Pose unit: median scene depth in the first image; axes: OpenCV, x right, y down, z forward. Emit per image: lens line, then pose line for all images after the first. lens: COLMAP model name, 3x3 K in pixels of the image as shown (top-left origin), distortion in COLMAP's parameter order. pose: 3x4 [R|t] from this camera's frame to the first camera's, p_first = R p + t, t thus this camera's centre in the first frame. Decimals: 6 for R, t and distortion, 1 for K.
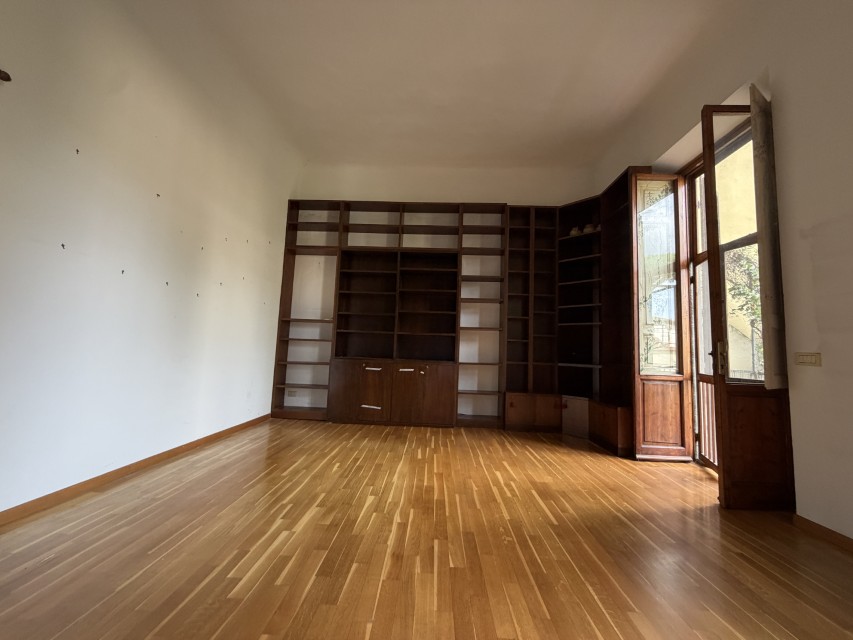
lens RADIAL K [[340.4, 0, 423.5], [0, 340.4, 319.4], [0, 0, 1]] dist [0.001009, 0.000116]
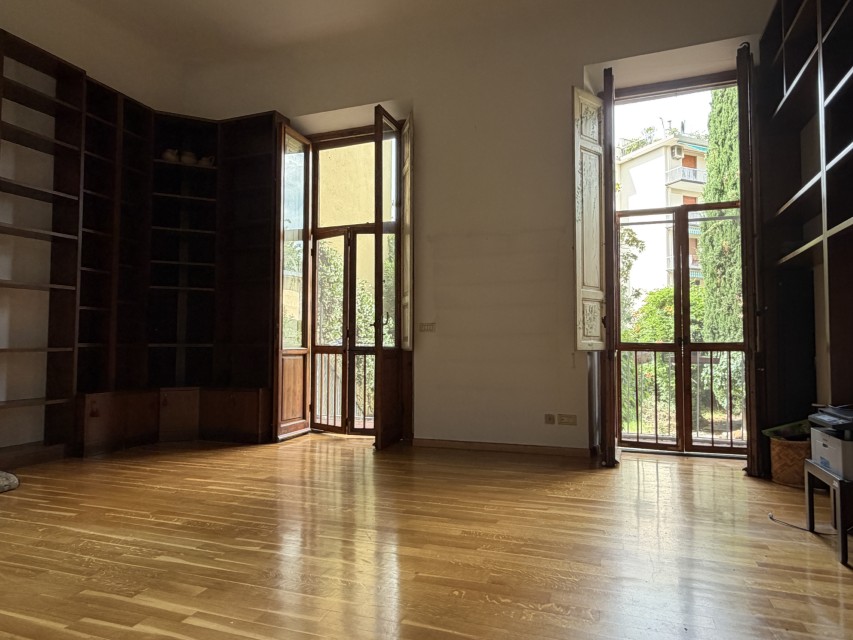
lens RADIAL K [[541.5, 0, 426.5], [0, 541.5, 320.0], [0, 0, 1]] dist [0.005569, 0.000451]
pose [[0.310661, 0.007020, 0.950495, -0.630225], [-0.074746, 0.997057, 0.017066, 0.028946], [-0.947577, -0.076347, 0.310271, 0.187134]]
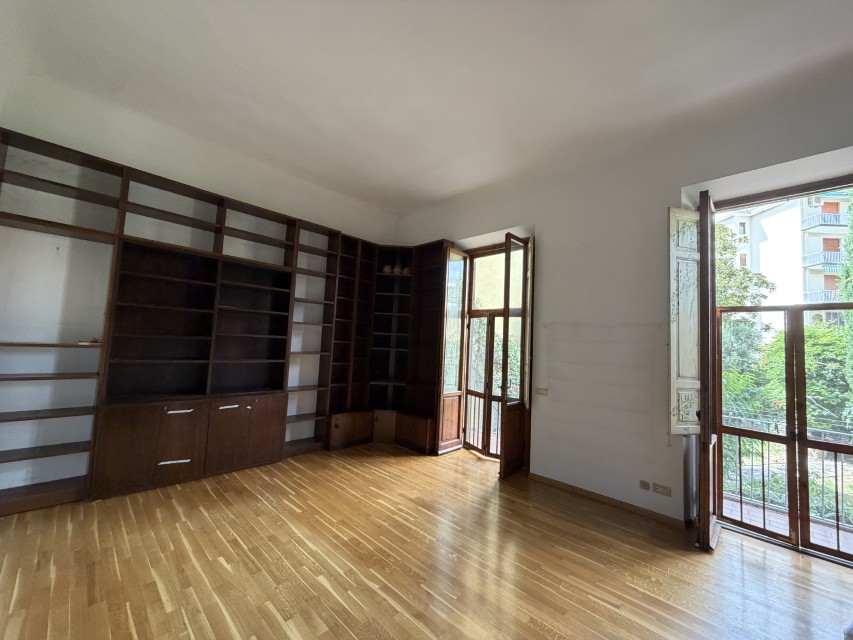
lens RADIAL K [[340.4, 0, 423.5], [0, 340.4, 319.4], [0, 0, 1]] dist [0.001009, 0.000116]
pose [[0.675289, 0.046777, 0.736068, -0.467437], [-0.088187, 0.995948, 0.017612, -0.162121], [-0.732262, -0.076805, 0.676678, 0.133975]]
